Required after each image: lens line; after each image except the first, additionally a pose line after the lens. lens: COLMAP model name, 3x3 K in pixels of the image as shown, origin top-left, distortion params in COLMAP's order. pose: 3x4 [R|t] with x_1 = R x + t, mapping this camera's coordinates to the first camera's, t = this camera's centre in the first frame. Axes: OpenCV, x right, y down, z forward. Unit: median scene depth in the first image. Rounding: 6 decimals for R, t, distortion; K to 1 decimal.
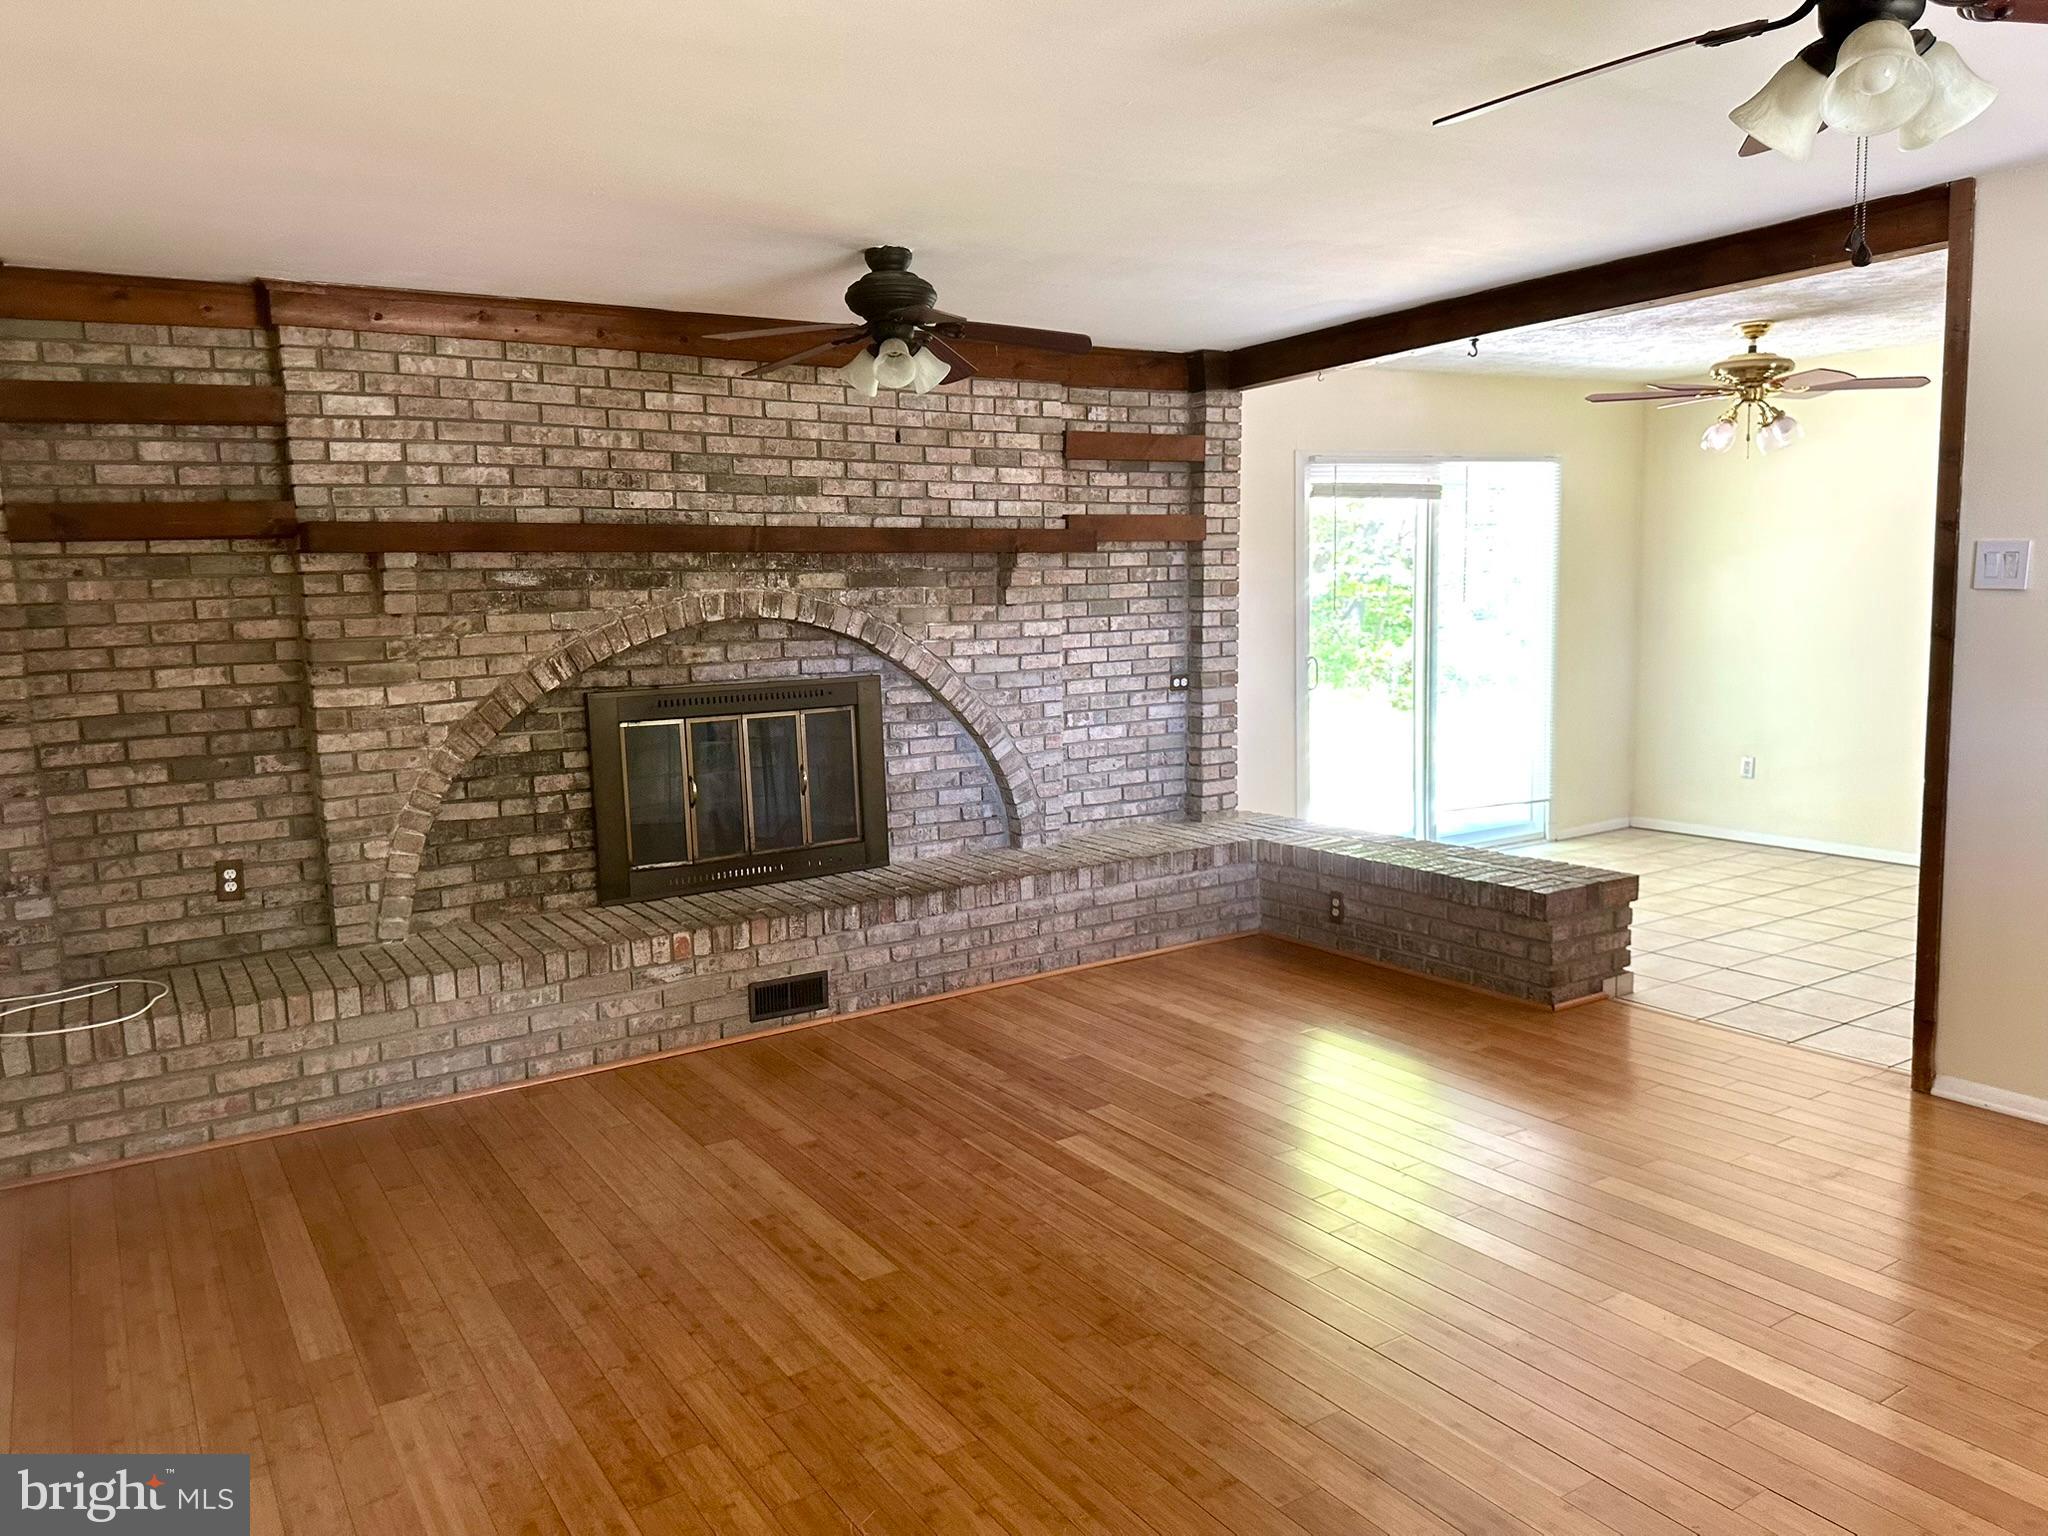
lens RADIAL K [[1444.2, 0, 1024.0], [0, 1444.2, 768.0], [0, 0, 1]] dist [0.002105, 0.000987]
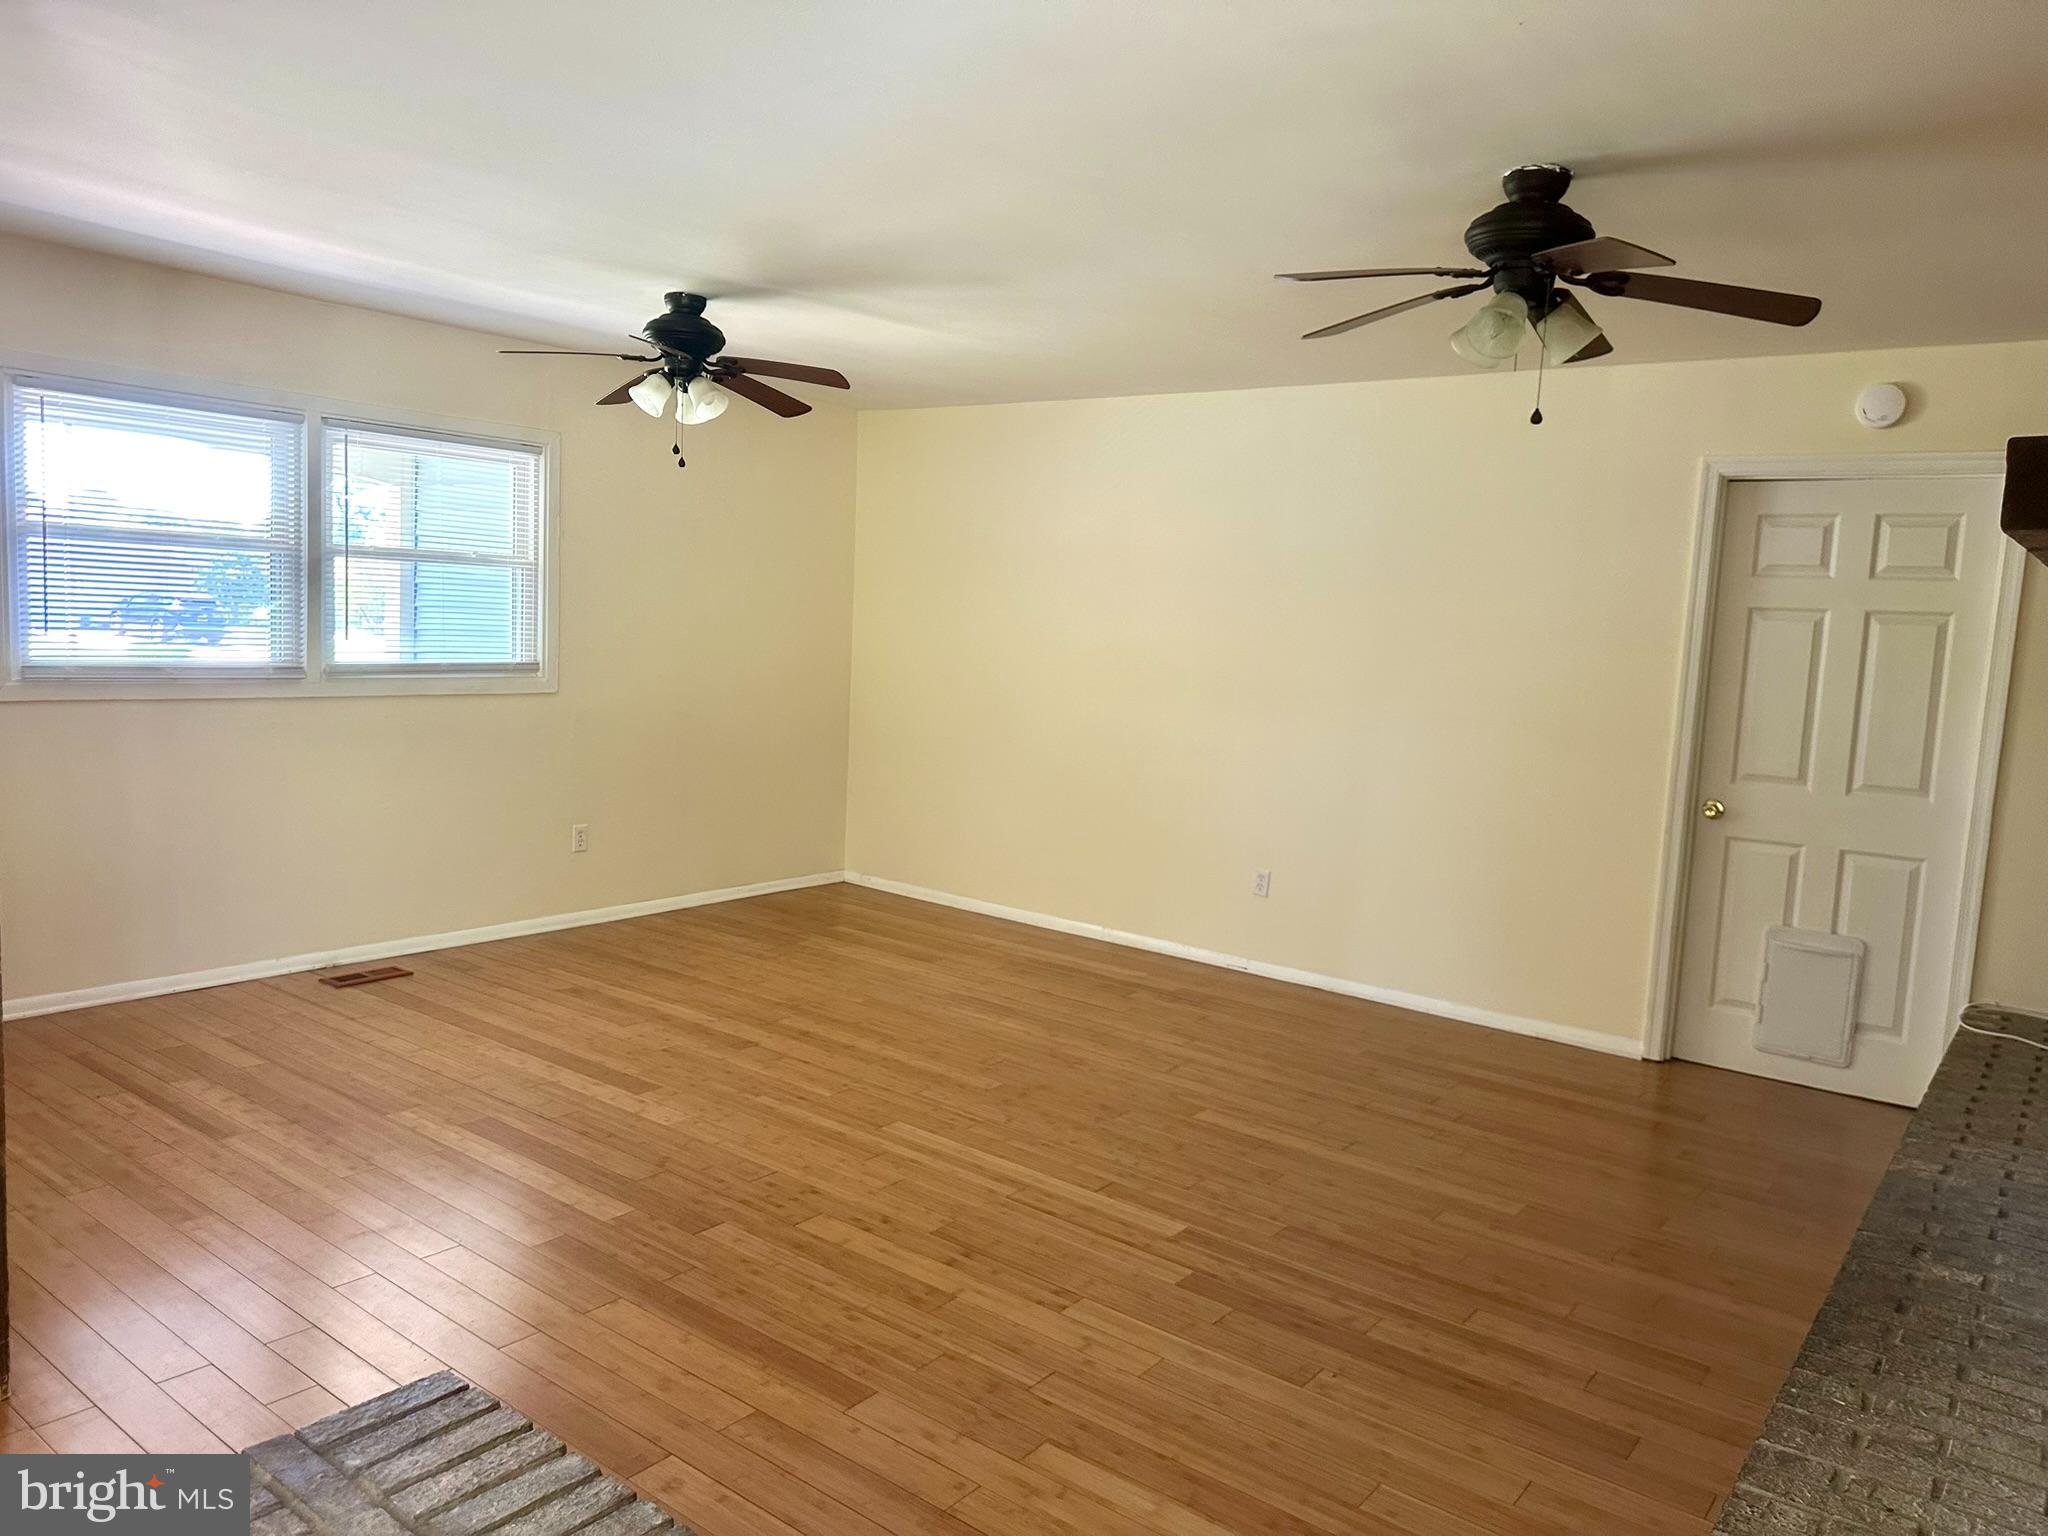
lens RADIAL K [[1444.2, 0, 1024.0], [0, 1444.2, 768.0], [0, 0, 1]] dist [0.002105, 0.000987]
pose [[-0.941048, 0.024839, -0.337359, 0.375806], [-0.058990, 0.969969, 0.235966, -0.209732], [0.333089, 0.241956, -0.911323, 1.538447]]
